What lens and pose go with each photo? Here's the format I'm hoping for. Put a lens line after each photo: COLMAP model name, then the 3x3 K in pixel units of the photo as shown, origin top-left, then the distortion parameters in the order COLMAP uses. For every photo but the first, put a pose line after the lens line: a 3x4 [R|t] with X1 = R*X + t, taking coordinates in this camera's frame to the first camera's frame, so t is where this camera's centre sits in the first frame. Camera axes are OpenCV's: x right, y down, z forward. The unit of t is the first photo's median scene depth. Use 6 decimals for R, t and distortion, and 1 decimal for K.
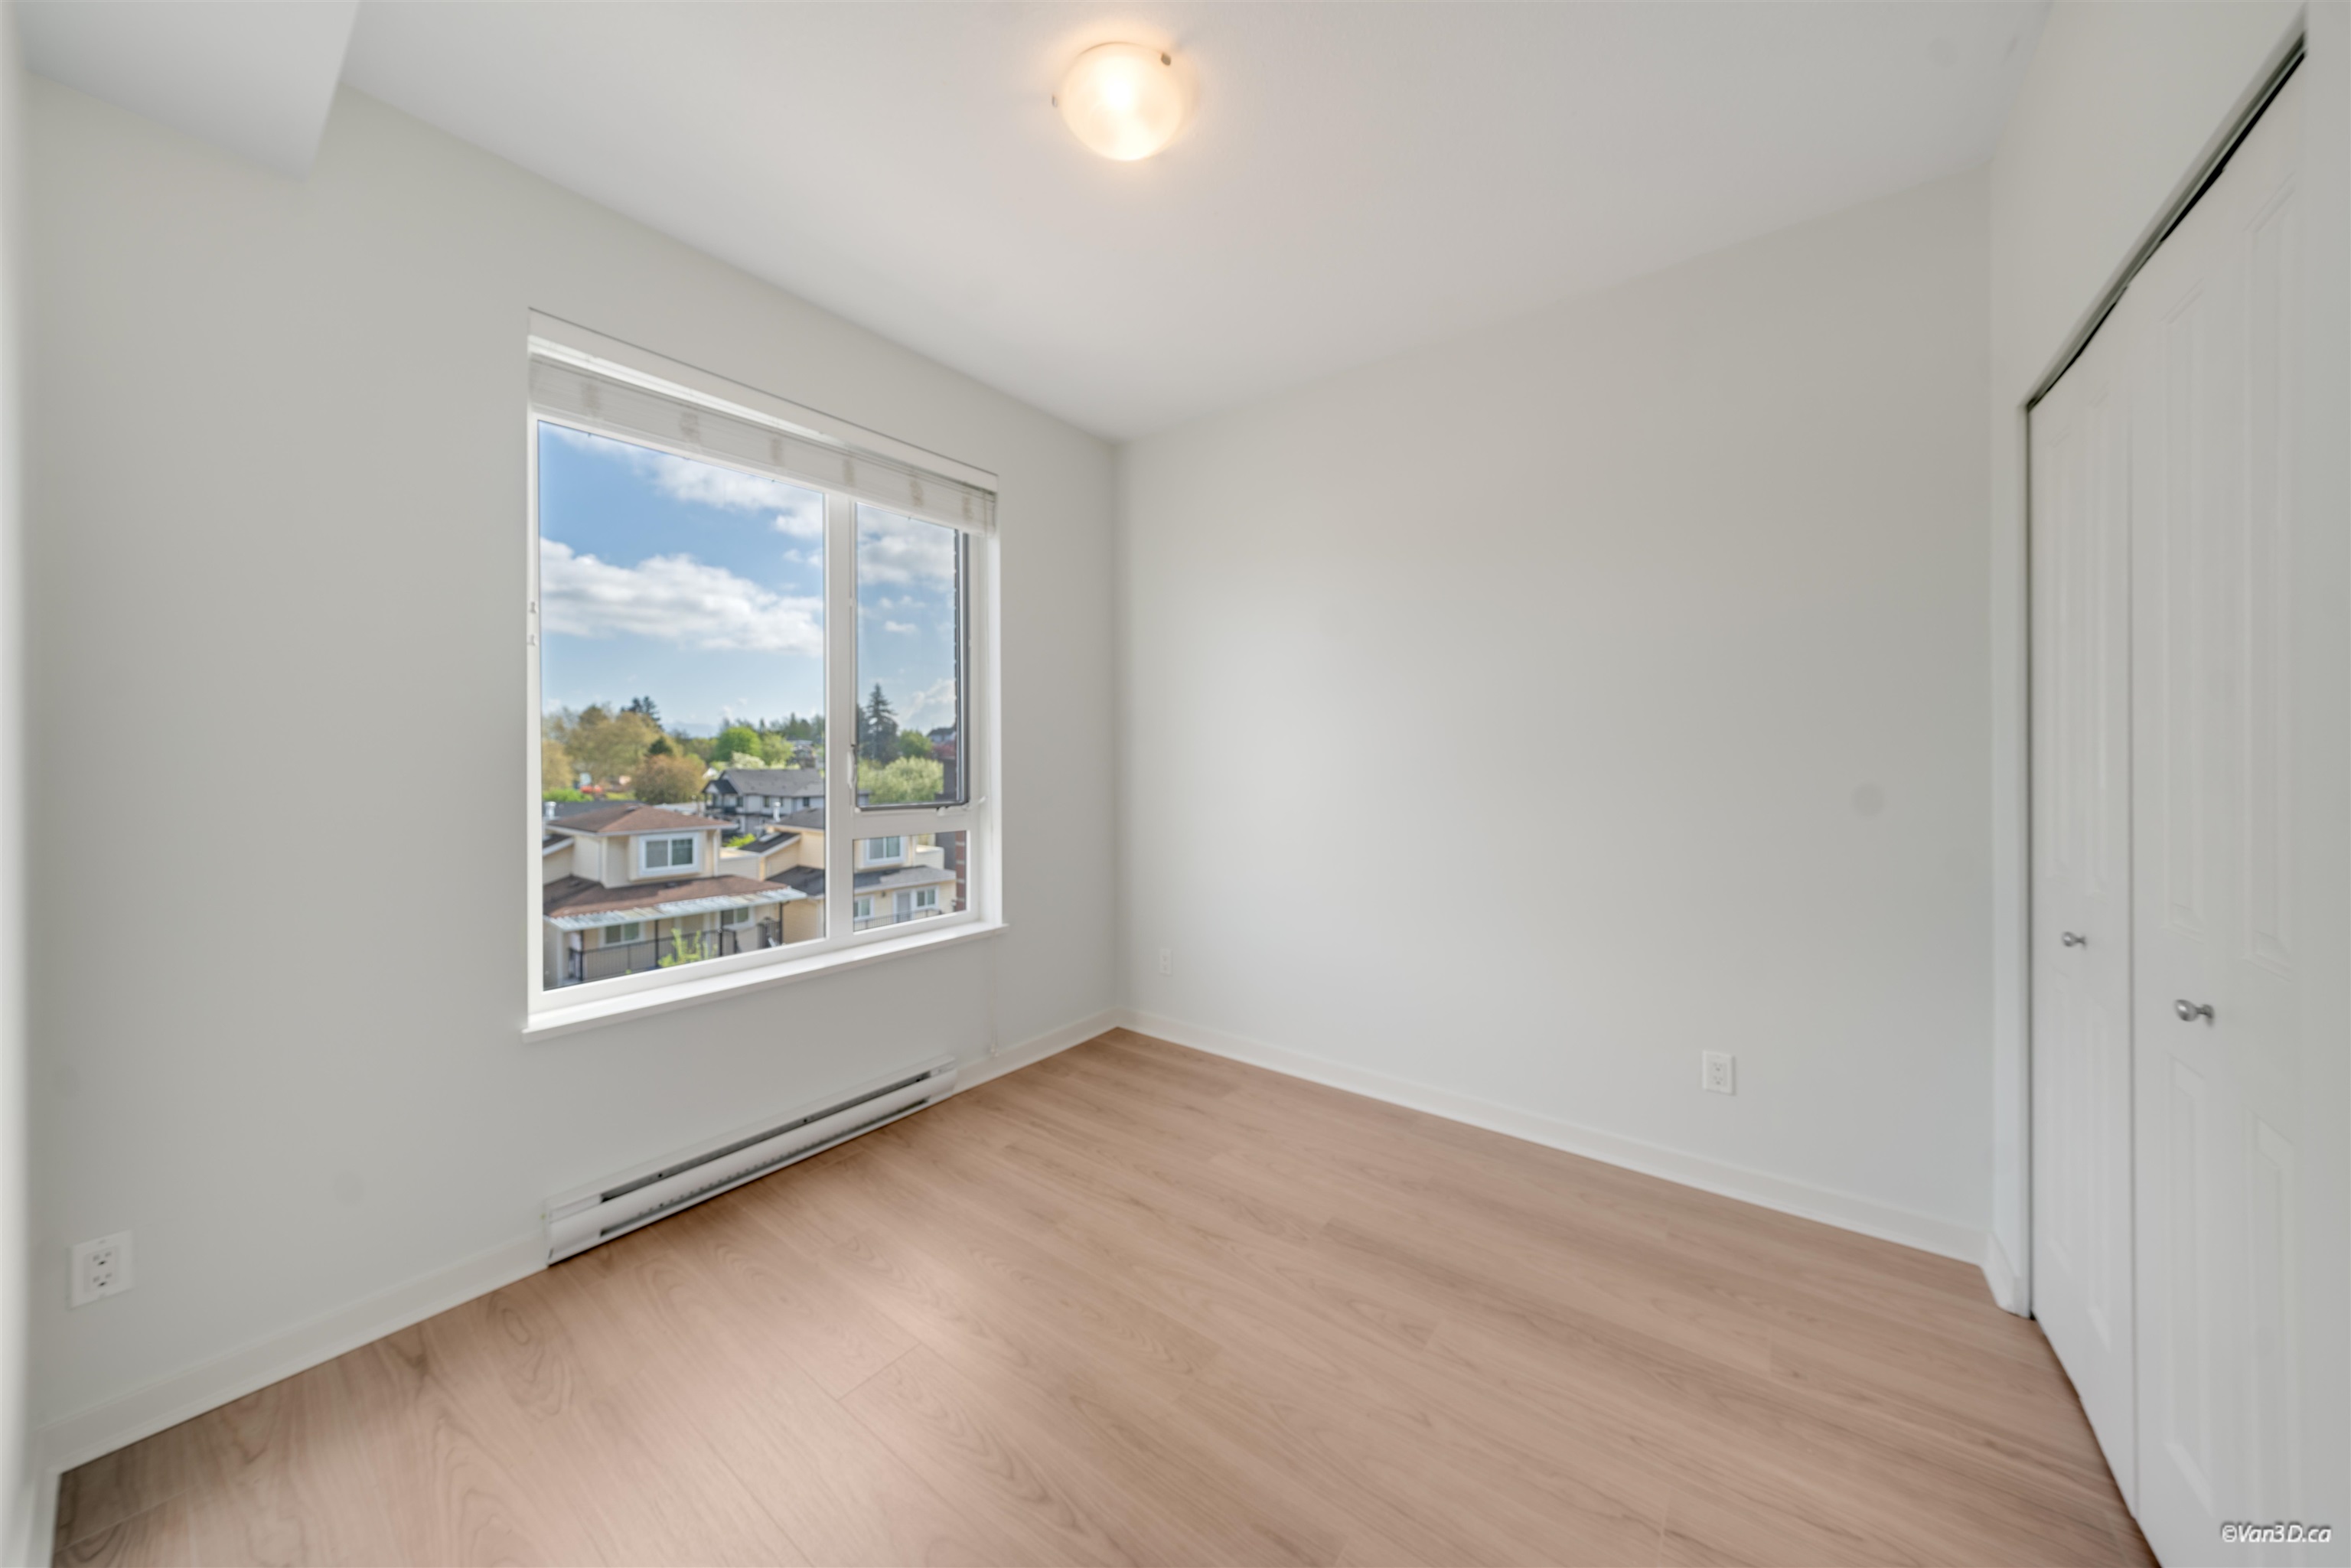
lens RADIAL K [[787.8, 0, 1170.2], [0, 787.8, 760.6], [0, 0, 1]] dist [-0.001050, -0.000067]
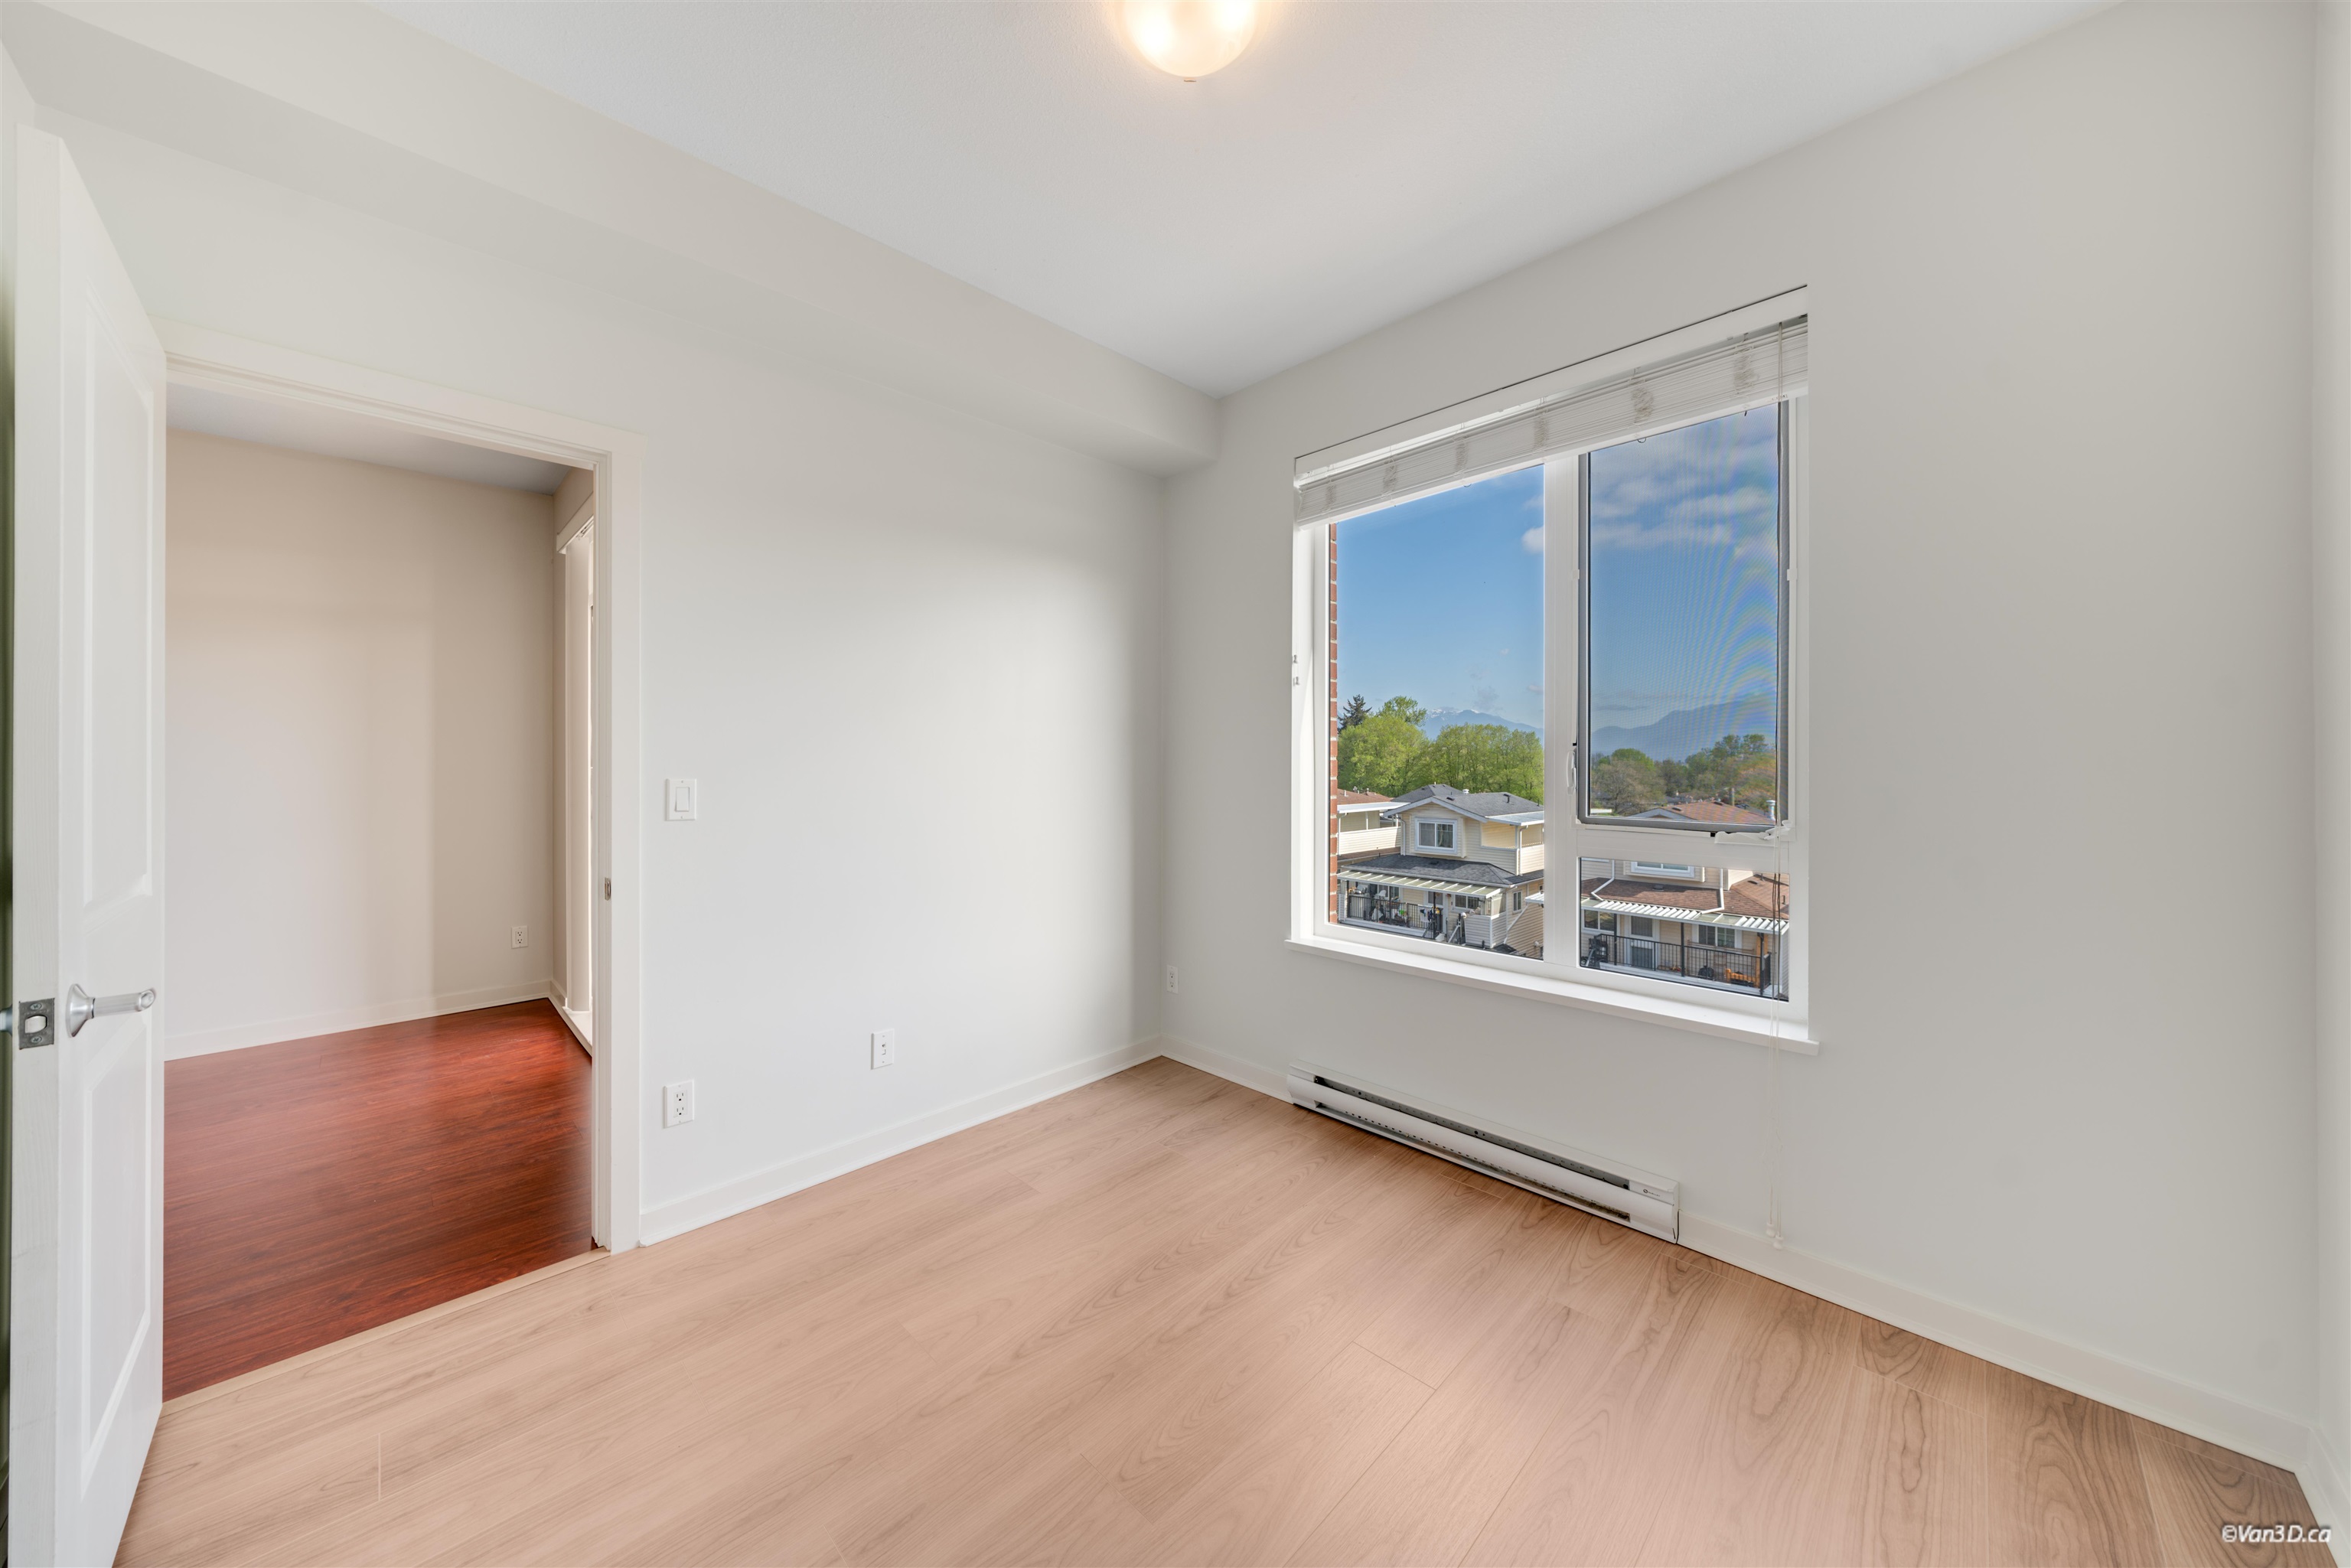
lens RADIAL K [[801.0, 0, 1159.6], [0, 801.0, 761.4], [0, 0, 1]] dist [-0.000964, -0.000076]
pose [[-0.150623, 0.005512, -0.988576, 0.644923], [0.000108, 0.999985, 0.005559, -0.006911], [0.988591, 0.000731, -0.150621, 0.863619]]
